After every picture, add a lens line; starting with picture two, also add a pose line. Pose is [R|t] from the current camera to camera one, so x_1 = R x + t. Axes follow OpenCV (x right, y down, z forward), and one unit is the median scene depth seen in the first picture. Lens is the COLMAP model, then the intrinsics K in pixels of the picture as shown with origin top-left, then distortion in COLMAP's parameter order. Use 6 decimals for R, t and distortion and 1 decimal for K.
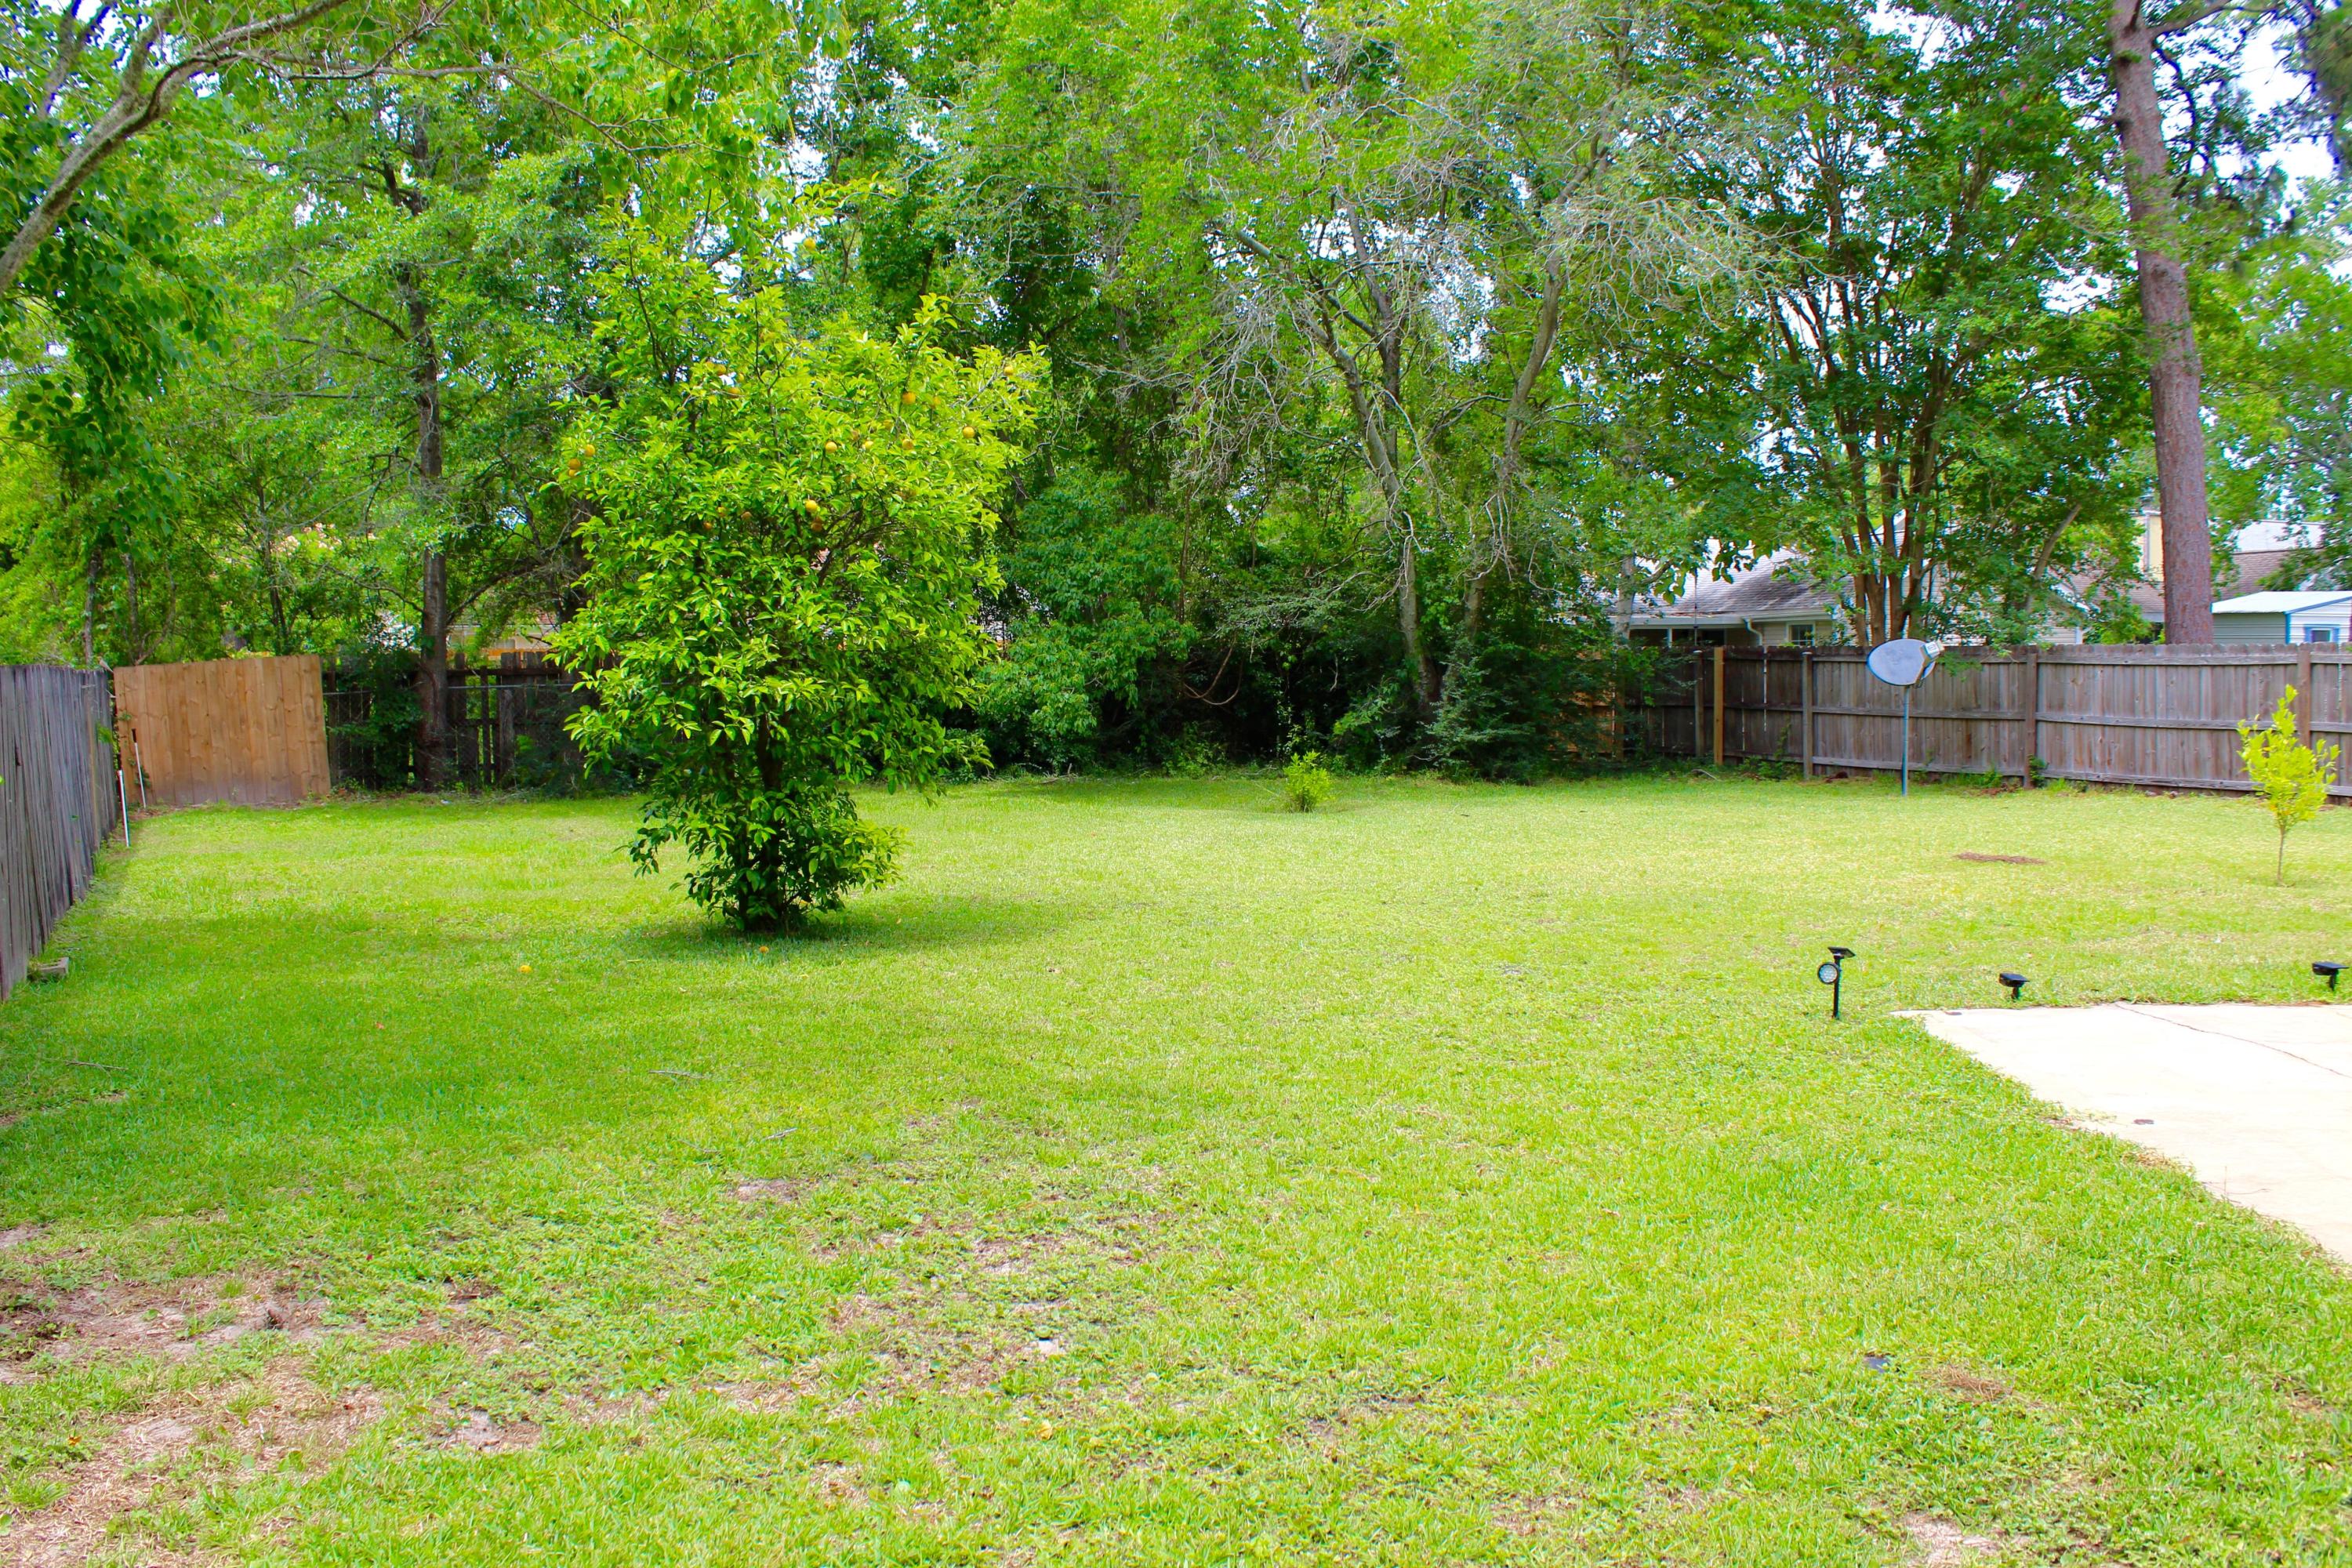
lens RADIAL K [[2086.4, 0, 1178.4], [0, 2086.4, 773.4], [0, 0, 1]] dist [-0.139199, 0.141347]
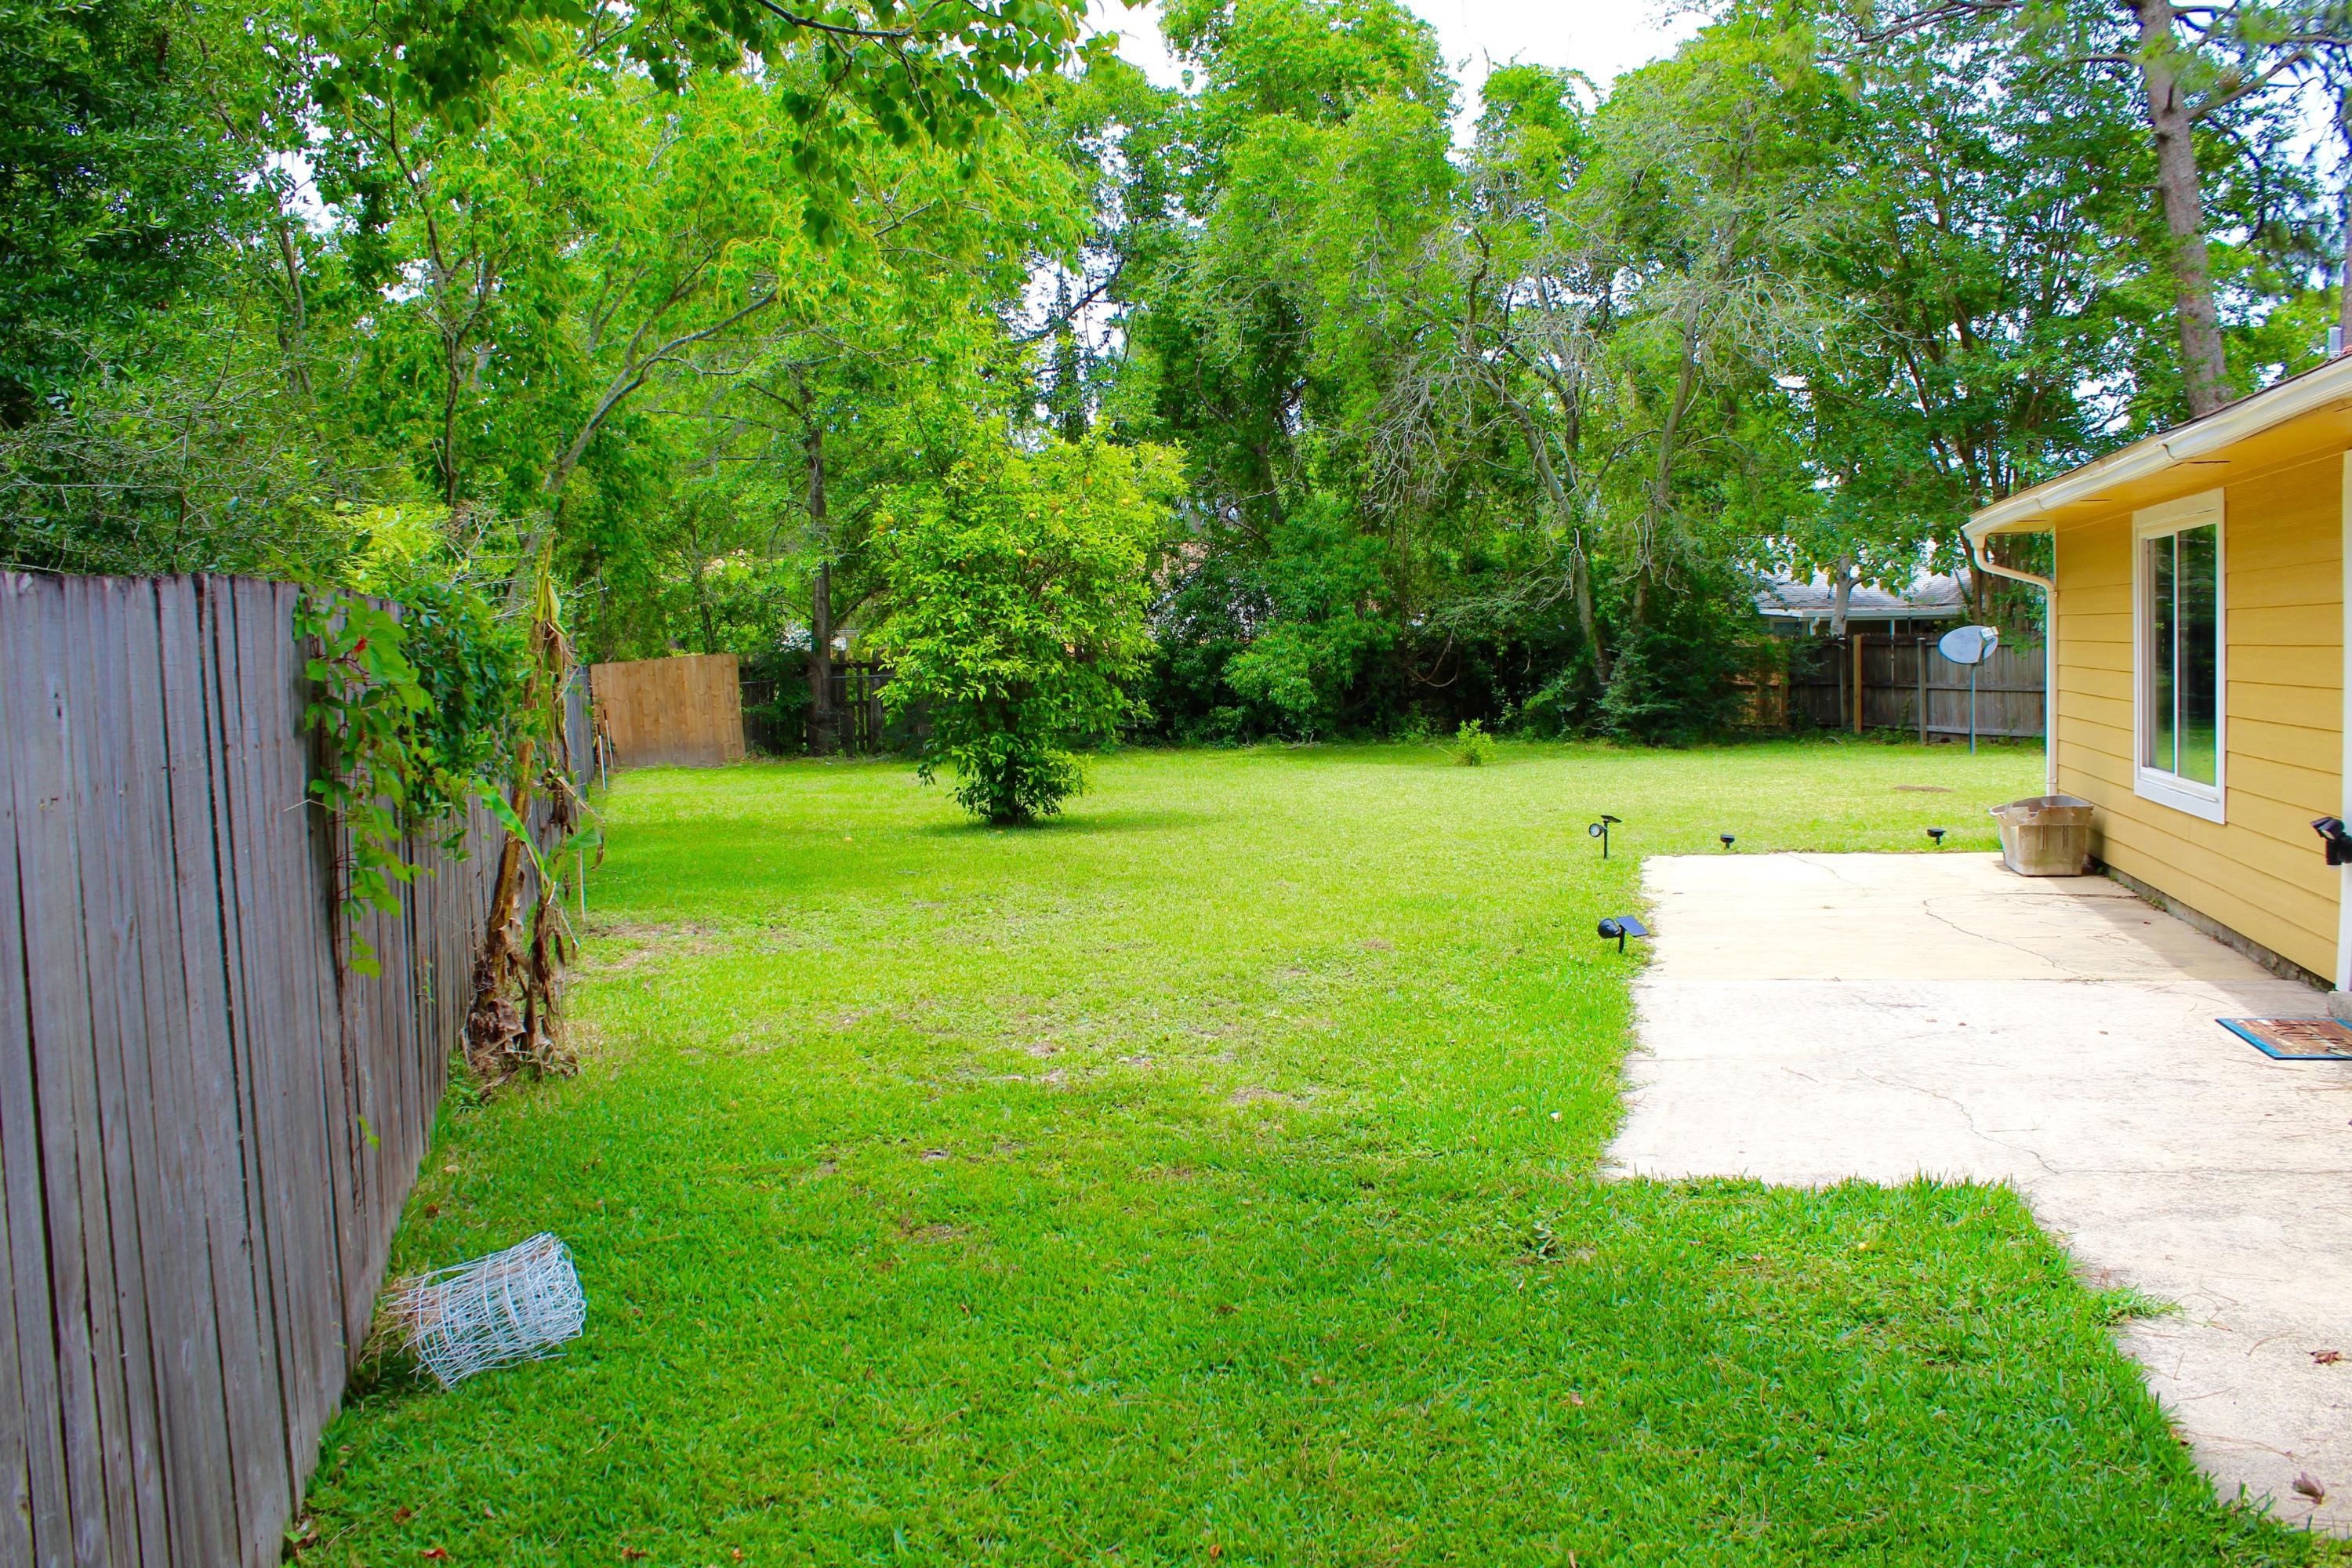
lens RADIAL K [[1942.0, 0, 1176.0], [0, 1942.0, 784.0], [0, 0, 1]] dist [-0.117964, 0.005445]
pose [[0.984073, -0.000584, -0.177764, 0.086846], [0.002659, 0.999931, 0.011437, 0.013919], [0.177745, -0.011727, 0.984007, -0.191367]]
